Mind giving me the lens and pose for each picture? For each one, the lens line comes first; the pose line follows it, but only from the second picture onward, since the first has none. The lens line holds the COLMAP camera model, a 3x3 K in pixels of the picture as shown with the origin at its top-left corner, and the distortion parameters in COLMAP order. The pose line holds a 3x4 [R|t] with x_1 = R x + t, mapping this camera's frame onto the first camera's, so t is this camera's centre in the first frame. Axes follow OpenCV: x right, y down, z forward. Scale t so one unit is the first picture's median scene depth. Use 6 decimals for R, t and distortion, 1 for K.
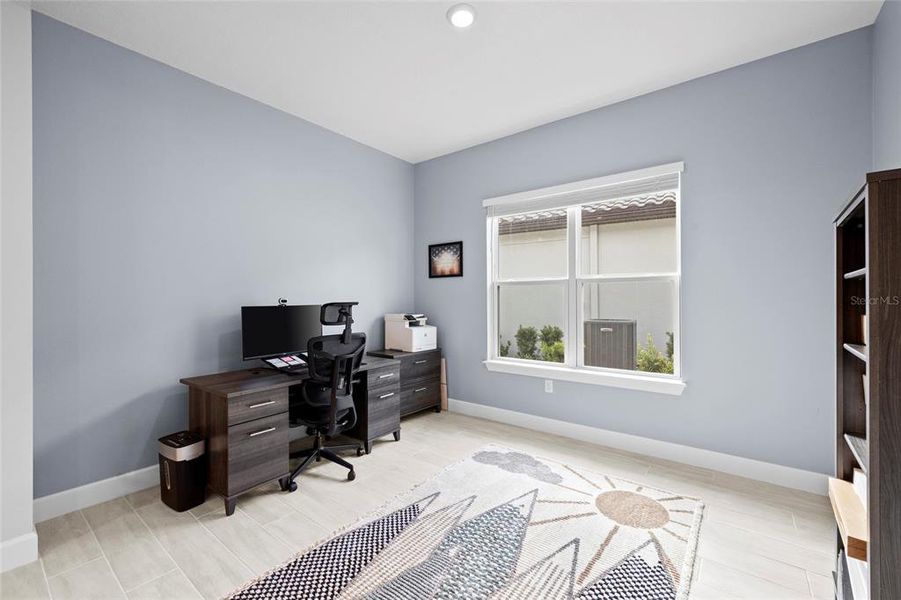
lens RADIAL K [[387.0, 0, 448.4], [0, 387.0, 300.9], [0, 0, 1]] dist [-0.004296, -0.000078]
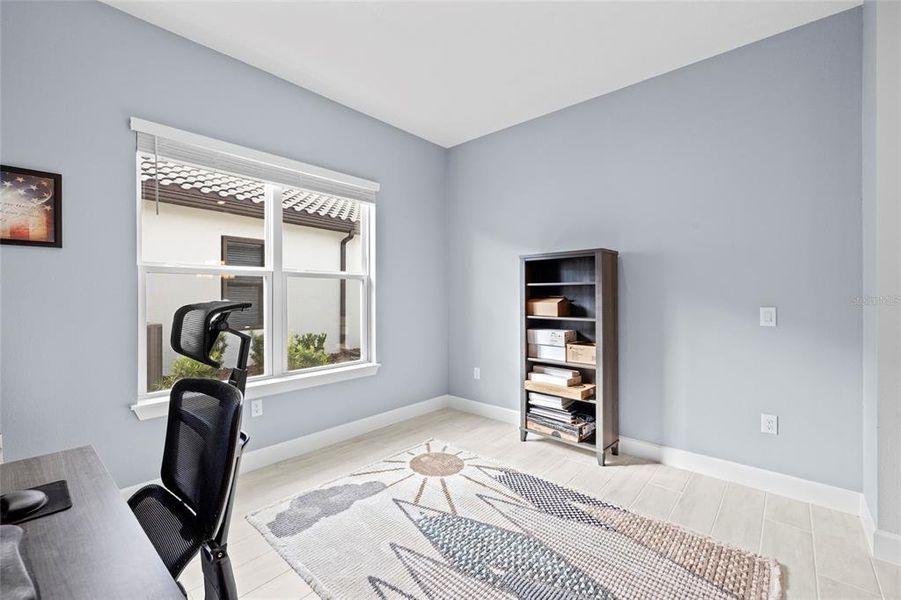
lens RADIAL K [[387.0, 0, 447.5], [0, 387.0, 293.8], [0, 0, 1]] dist [-0.004296, -0.000078]
pose [[0.047028, 0.004207, 0.998885, -0.662114], [0.007453, 0.999962, -0.004562, -0.000335], [-0.998866, 0.007660, 0.046995, 0.784769]]
